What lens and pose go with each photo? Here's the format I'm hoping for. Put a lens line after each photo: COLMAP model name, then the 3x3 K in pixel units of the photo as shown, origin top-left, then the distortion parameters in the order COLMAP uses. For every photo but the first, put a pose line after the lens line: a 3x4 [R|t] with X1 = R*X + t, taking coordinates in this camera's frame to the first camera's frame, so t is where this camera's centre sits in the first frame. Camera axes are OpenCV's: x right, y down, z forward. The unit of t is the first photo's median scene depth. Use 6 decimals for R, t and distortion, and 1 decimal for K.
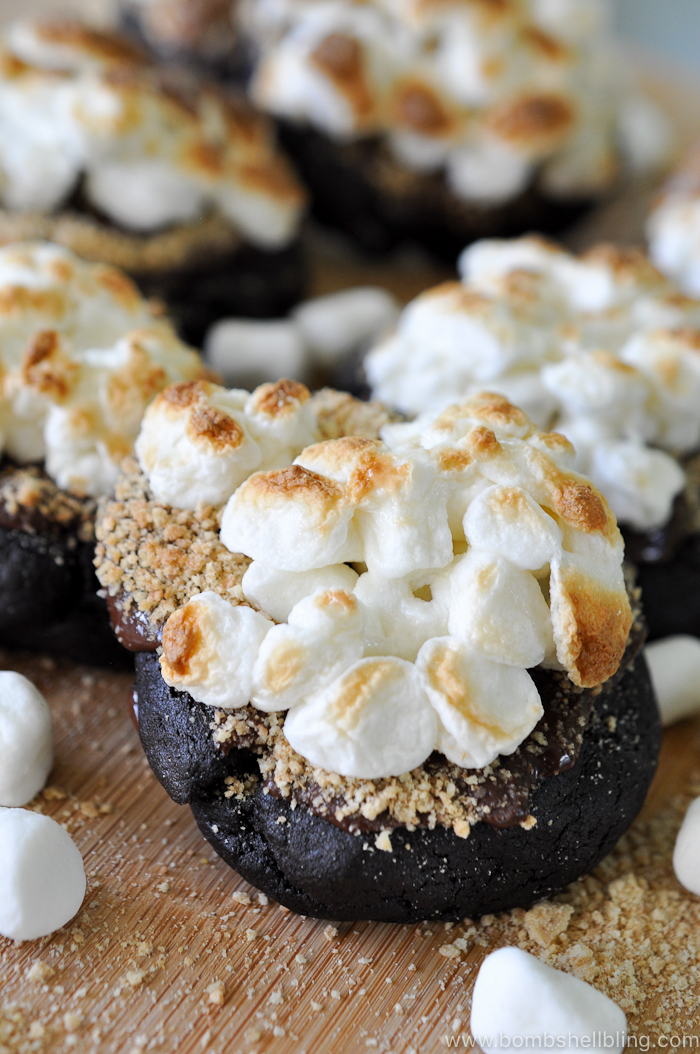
lens RADIAL K [[1935.4, 0, 350.0], [0, 1935.4, 527.0], [0, 0, 1]] dist [0.019311, 0.292420]
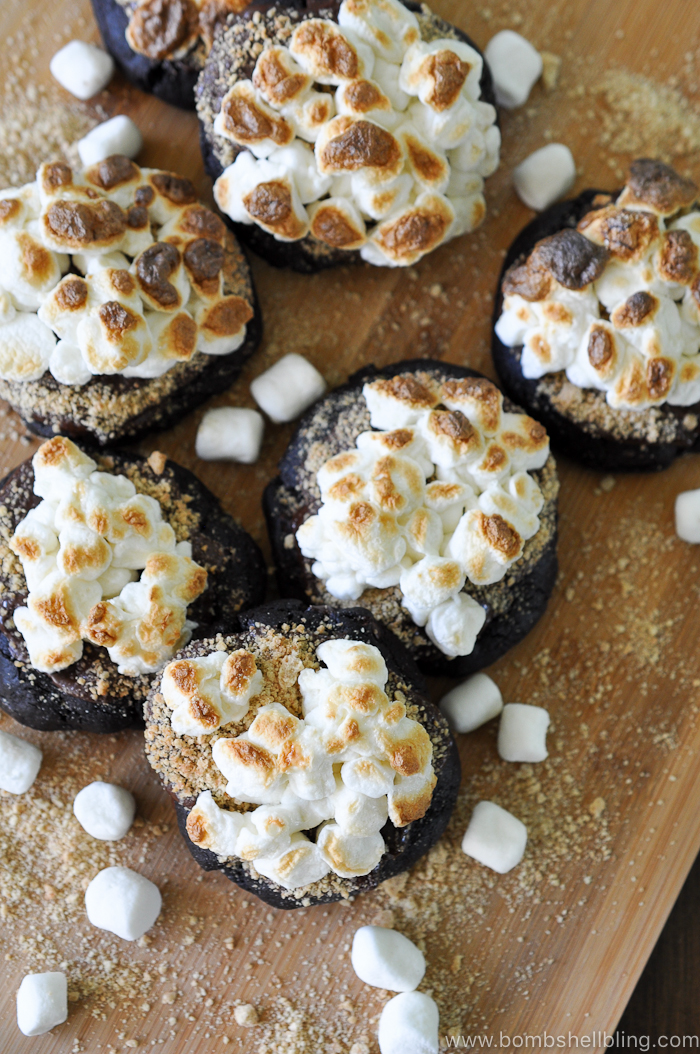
lens RADIAL K [[1935.4, 0, 350.0], [0, 1935.4, 527.0], [0, 0, 1]] dist [0.019311, 0.292420]
pose [[0.998939, -0.016313, -0.043076, 0.153988], [0.041102, 0.737808, 0.673759, -1.460881], [0.020791, -0.674814, 0.737695, -0.221662]]
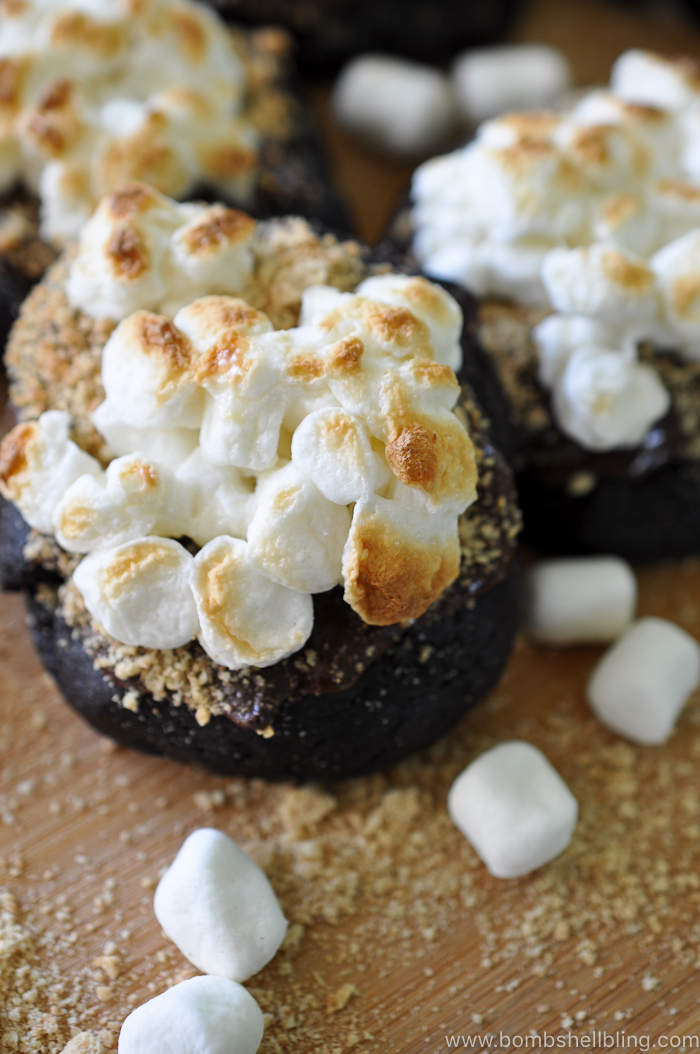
lens RADIAL K [[1935.4, 0, 350.0], [0, 1935.4, 527.0], [0, 0, 1]] dist [0.019311, 0.292420]
pose [[0.894862, 0.338516, -0.290911, 0.391270], [-0.234446, 0.911098, 0.339022, -0.302492], [0.379813, -0.235175, 0.894670, 0.125431]]
